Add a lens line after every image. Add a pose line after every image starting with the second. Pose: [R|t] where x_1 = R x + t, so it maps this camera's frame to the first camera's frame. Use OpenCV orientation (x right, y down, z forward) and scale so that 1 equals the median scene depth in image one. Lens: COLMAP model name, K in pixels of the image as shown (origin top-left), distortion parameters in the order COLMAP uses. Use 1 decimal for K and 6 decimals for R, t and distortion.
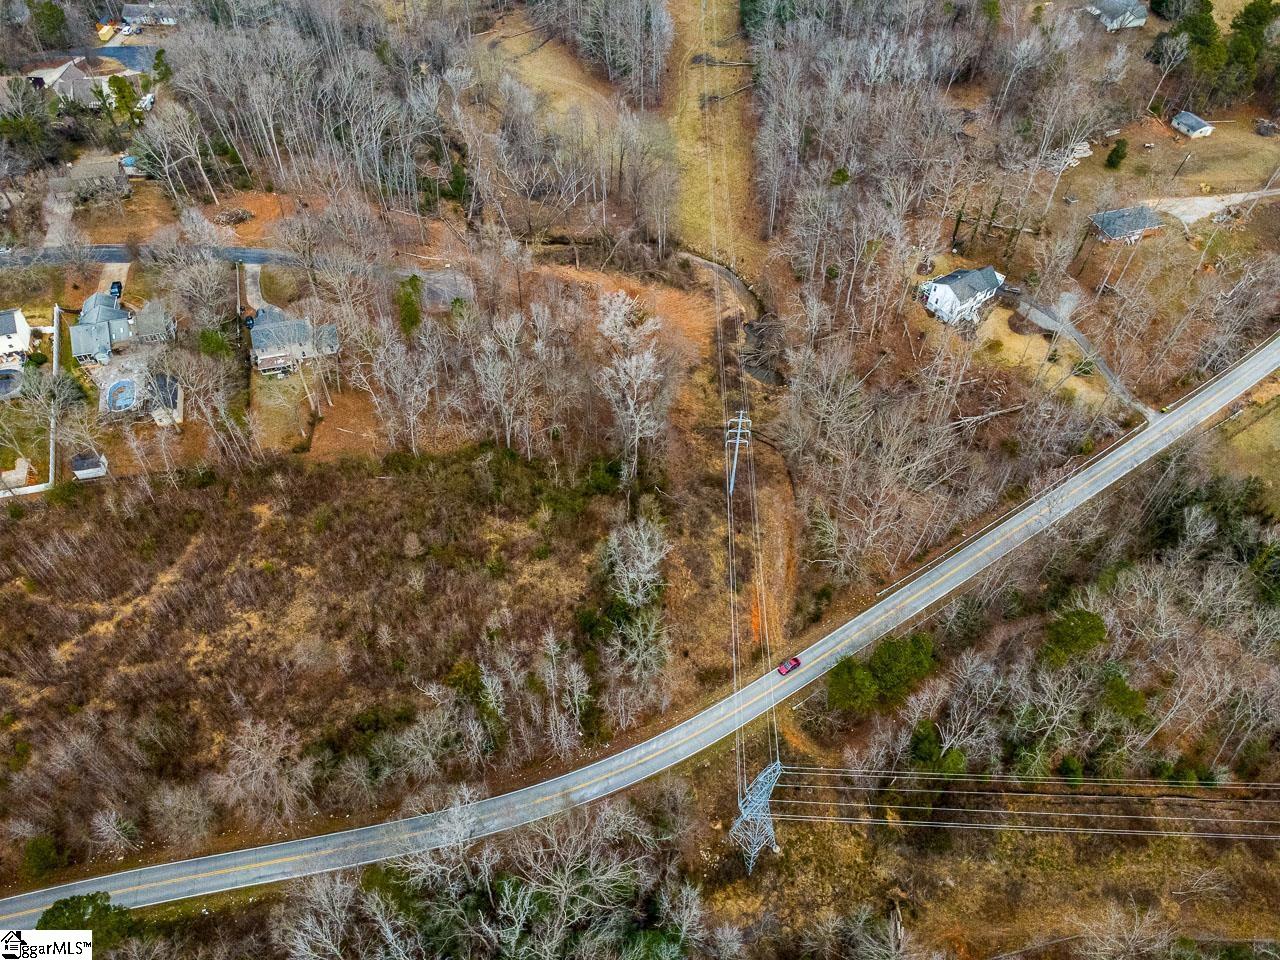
lens RADIAL K [[909.6, 0, 634.3], [0, 909.6, 475.5], [0, 0, 1]] dist [0.002071, 0.003065]
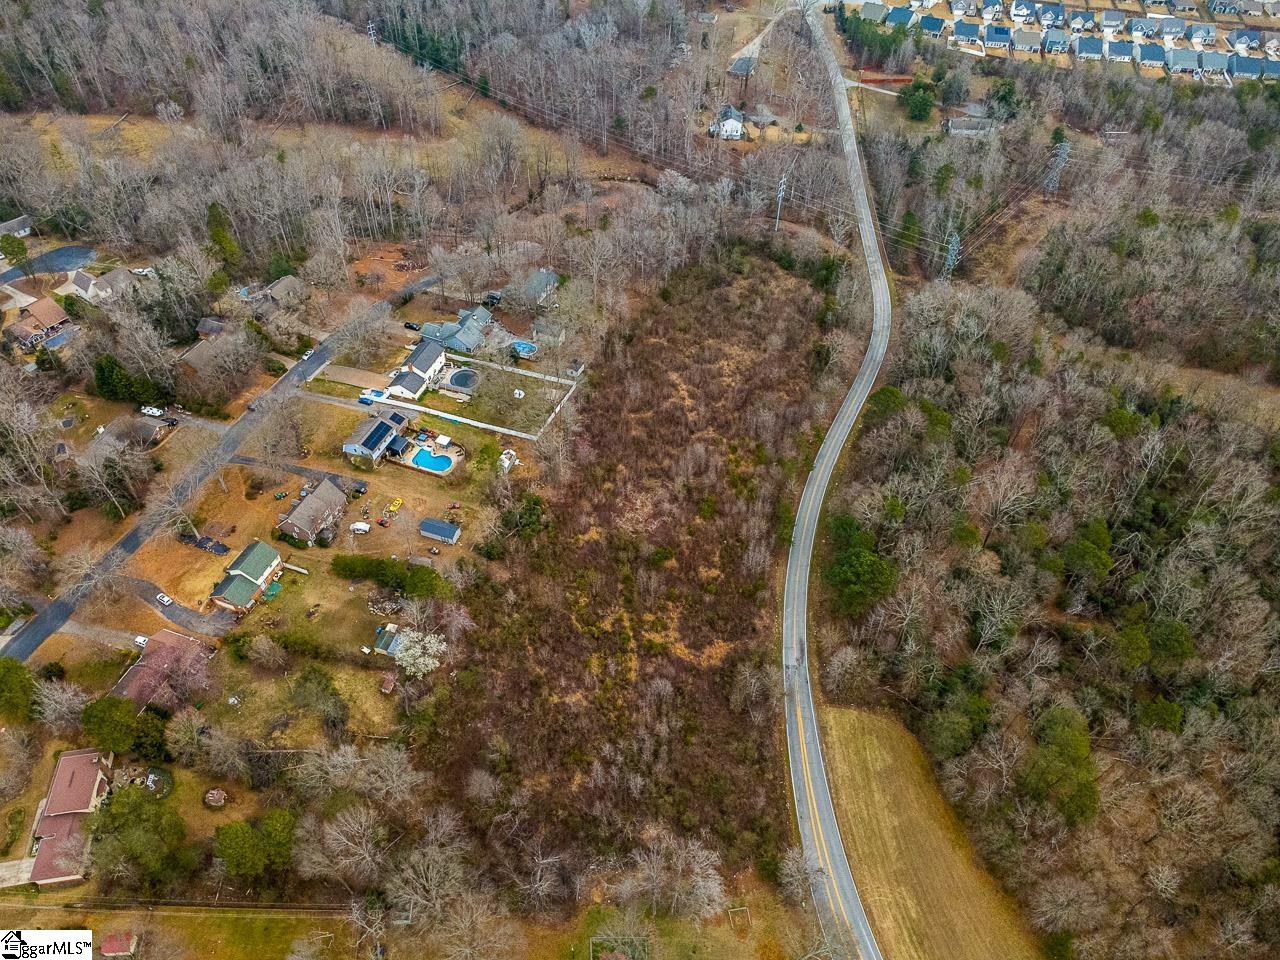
lens RADIAL K [[909.6, 0, 635.1], [0, 909.6, 463.5], [0, 0, 1]] dist [0.002071, 0.003065]
pose [[0.618673, -0.561064, 0.549956, -1.410710], [0.586092, 0.795762, 0.152511, -0.056525], [-0.523202, 0.227971, 0.821151, -0.307766]]
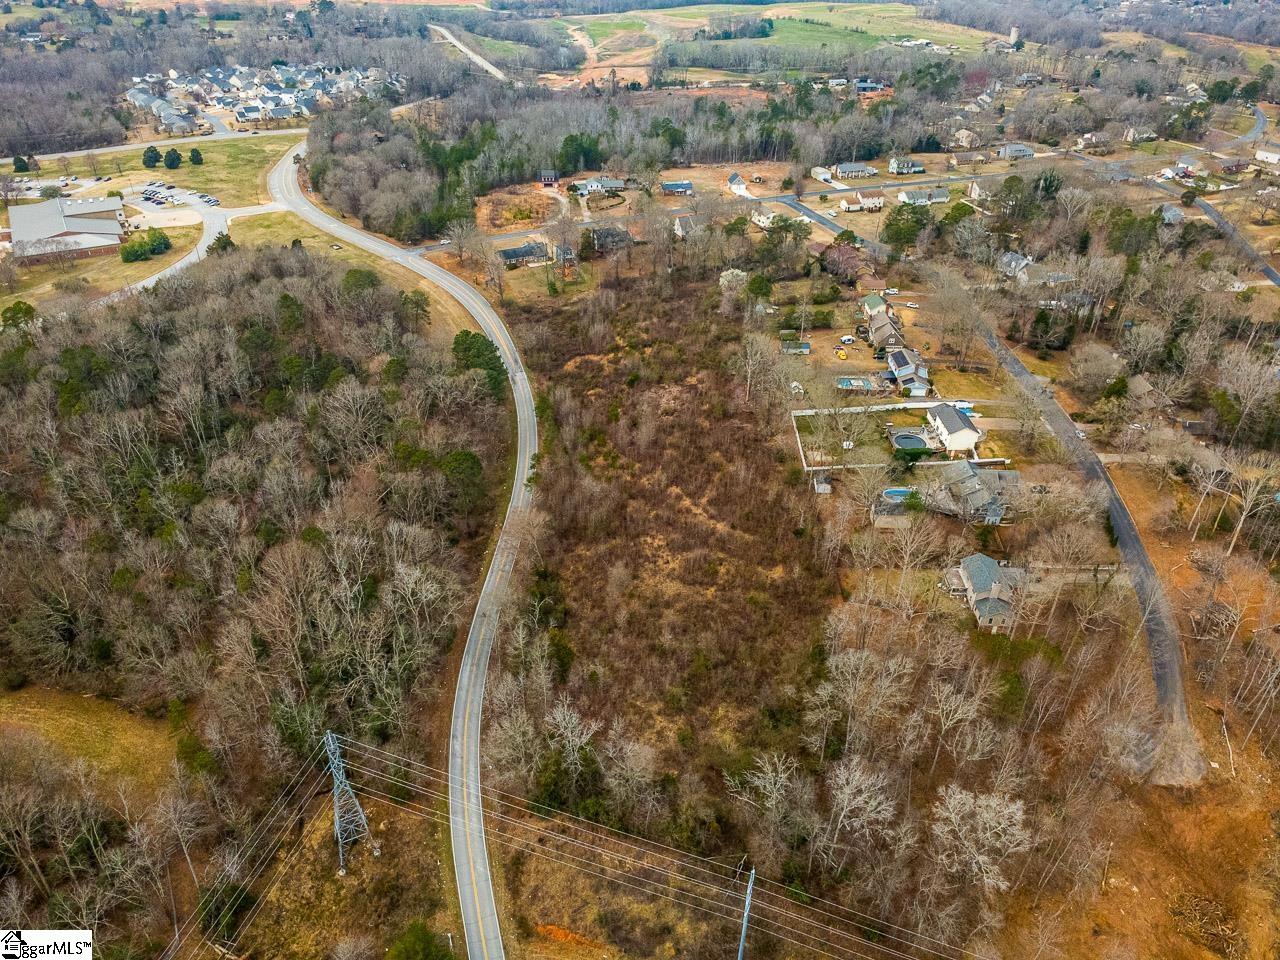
lens RADIAL K [[909.6, 0, 635.0], [0, 909.6, 479.8], [0, 0, 1]] dist [0.002071, 0.003065]
pose [[-0.291264, 0.513457, -0.807172, 0.542295], [-0.727125, 0.429474, 0.535576, -0.502106], [0.621655, 0.742909, 0.248257, 0.453896]]
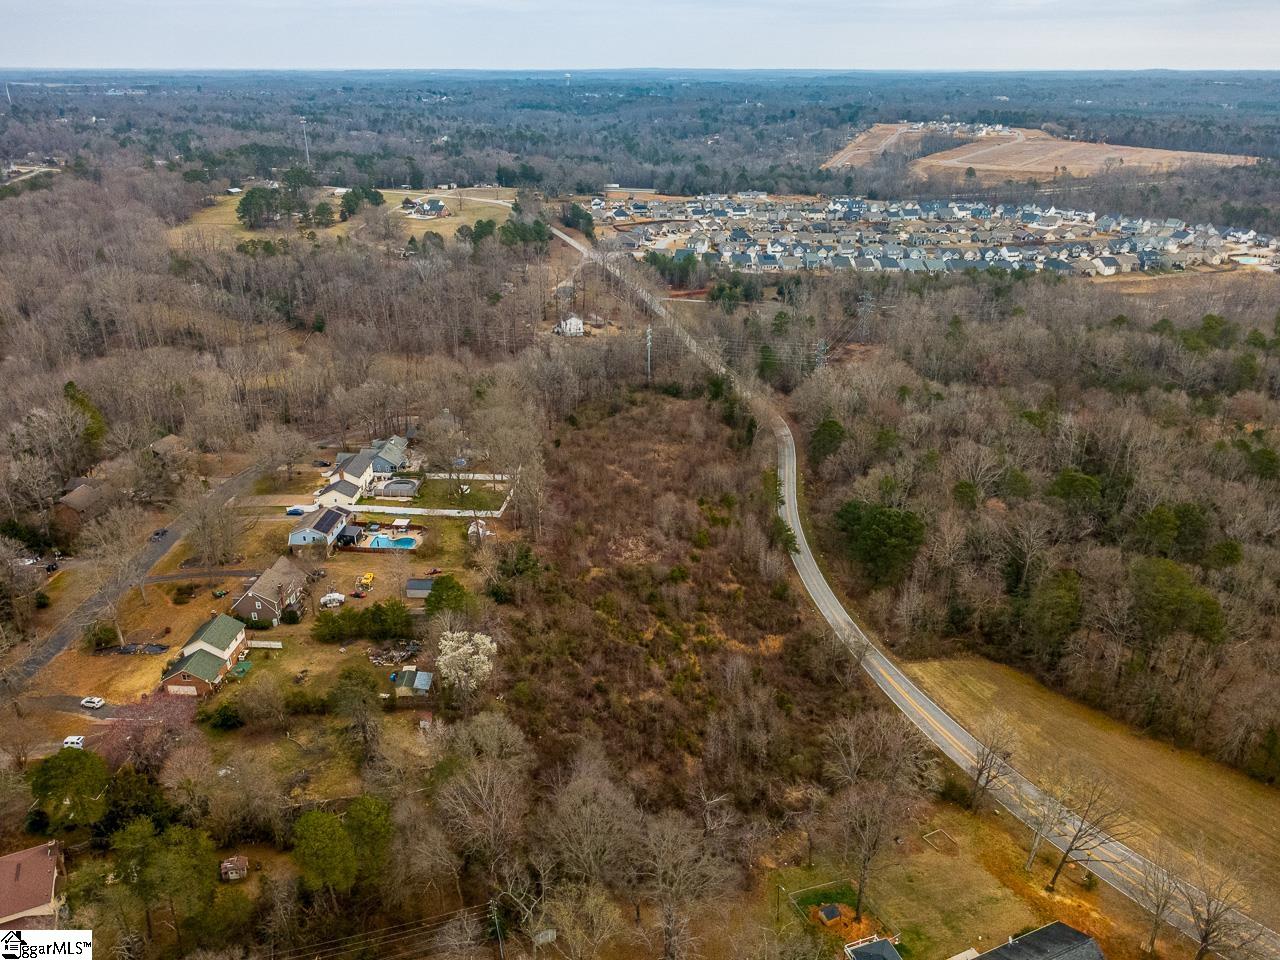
lens RADIAL K [[909.6, 0, 632.8], [0, 909.6, 499.5], [0, 0, 1]] dist [0.002071, 0.003065]
pose [[0.362732, -0.408485, 0.837595, -1.709237], [0.701182, 0.711659, 0.043411, 0.094639], [-0.613815, 0.571560, 0.544565, 0.073675]]
